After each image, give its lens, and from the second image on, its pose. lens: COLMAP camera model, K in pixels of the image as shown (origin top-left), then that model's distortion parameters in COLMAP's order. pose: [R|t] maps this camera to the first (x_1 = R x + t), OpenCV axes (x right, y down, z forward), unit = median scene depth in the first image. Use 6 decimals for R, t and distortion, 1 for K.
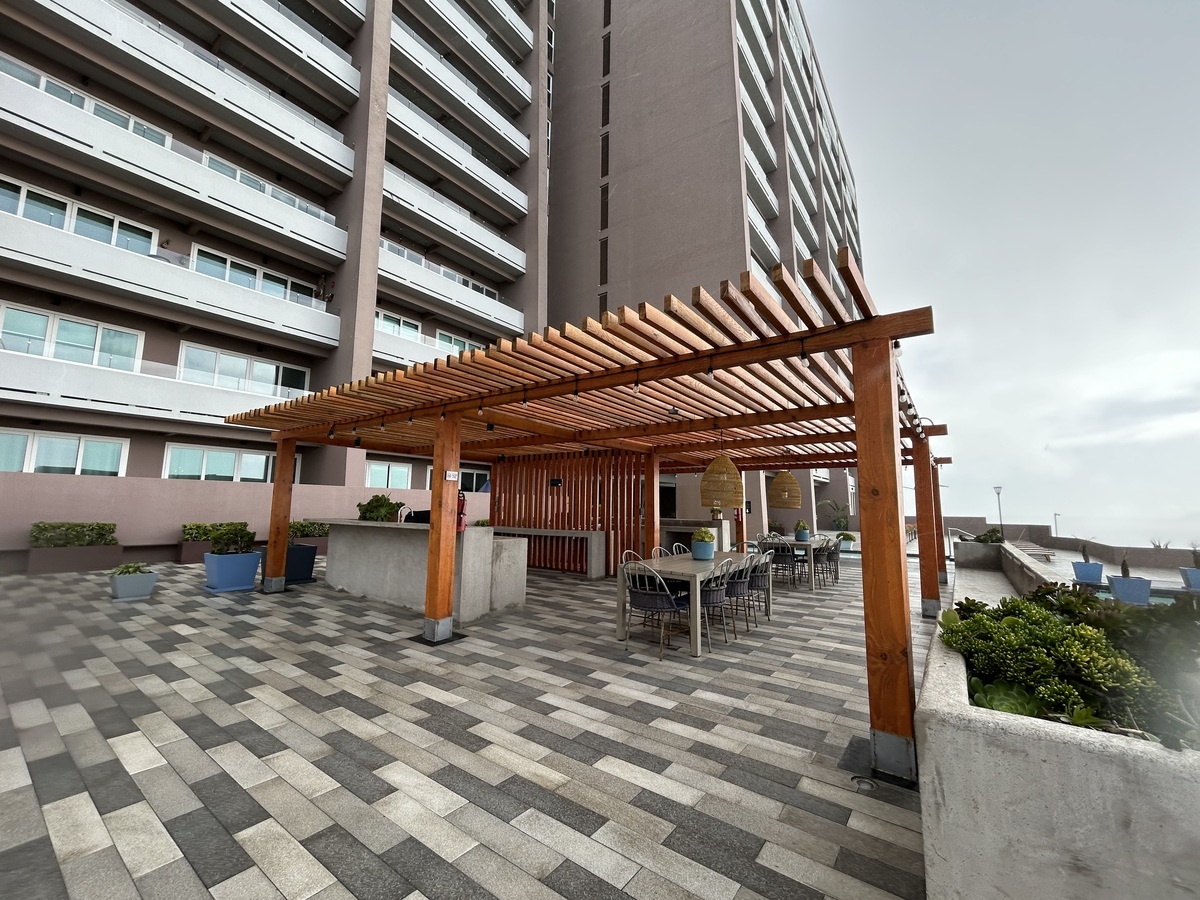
lens RADIAL K [[483.7, 0, 594.0], [0, 483.7, 445.8], [0, 0, 1]] dist [-0.002793, 0.000677]
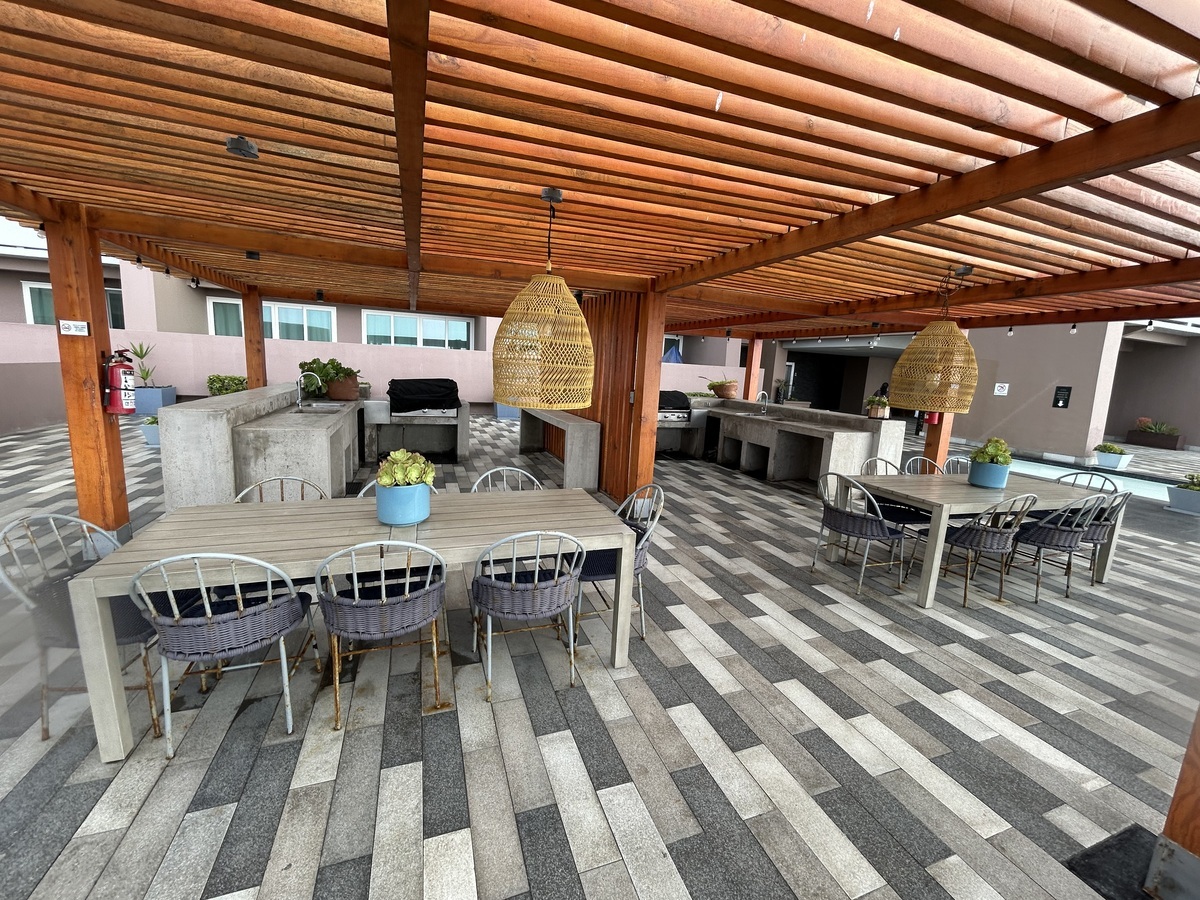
lens RADIAL K [[489.6, 0, 635.4], [0, 489.6, 453.9], [0, 0, 1]] dist [0.000535, 0.000159]
pose [[0.864896, 0.131146, -0.484516, 0.159641], [-0.005133, 0.967526, 0.252721, 0.018146], [0.501925, -0.216091, 0.837482, 0.197826]]
